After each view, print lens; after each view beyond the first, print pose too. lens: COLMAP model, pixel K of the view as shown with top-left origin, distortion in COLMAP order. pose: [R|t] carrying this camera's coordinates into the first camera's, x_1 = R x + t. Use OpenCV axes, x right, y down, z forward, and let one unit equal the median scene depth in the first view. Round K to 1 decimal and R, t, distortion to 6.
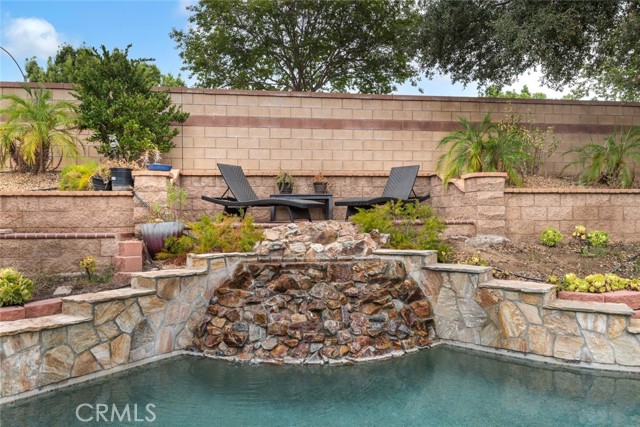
lens RADIAL K [[445.3, 0, 317.6], [0, 445.3, 212.5], [0, 0, 1]] dist [0.022171, -0.000771]
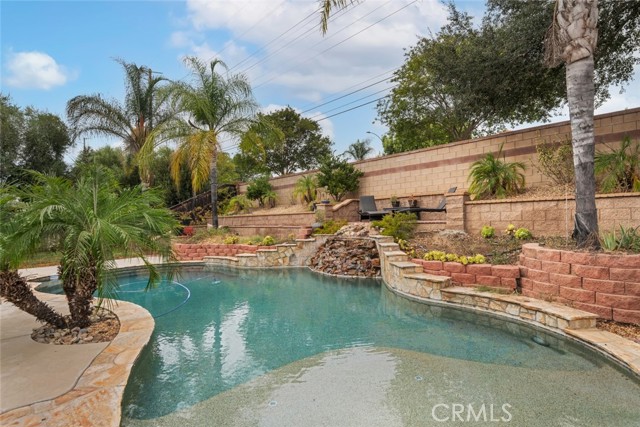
lens RADIAL K [[308.8, 0, 319.4], [0, 308.8, 213.0], [0, 0, 1]] dist [0.006509, -0.001433]
pose [[0.590511, -0.022105, -0.806727, 0.985738], [0.028225, 0.999579, -0.006729, -0.018855], [0.806536, -0.018797, 0.590886, -0.094916]]
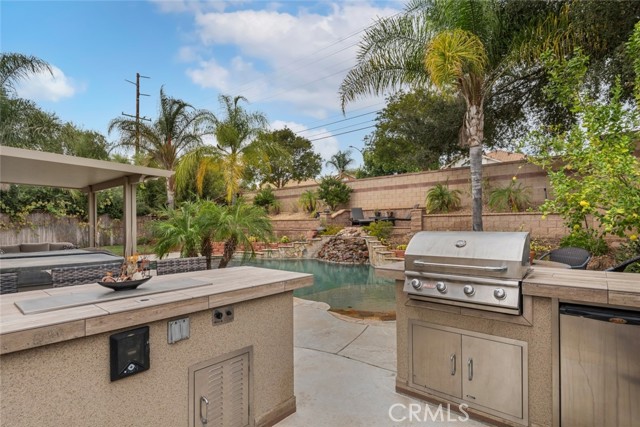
lens RADIAL K [[316.7, 0, 321.9], [0, 316.7, 217.3], [0, 0, 1]] dist [0.010116, -0.001786]
pose [[0.659749, -0.012203, -0.751387, 1.366431], [0.010624, 0.999920, -0.006911, -0.032078], [0.751411, -0.003424, 0.659826, -0.621515]]
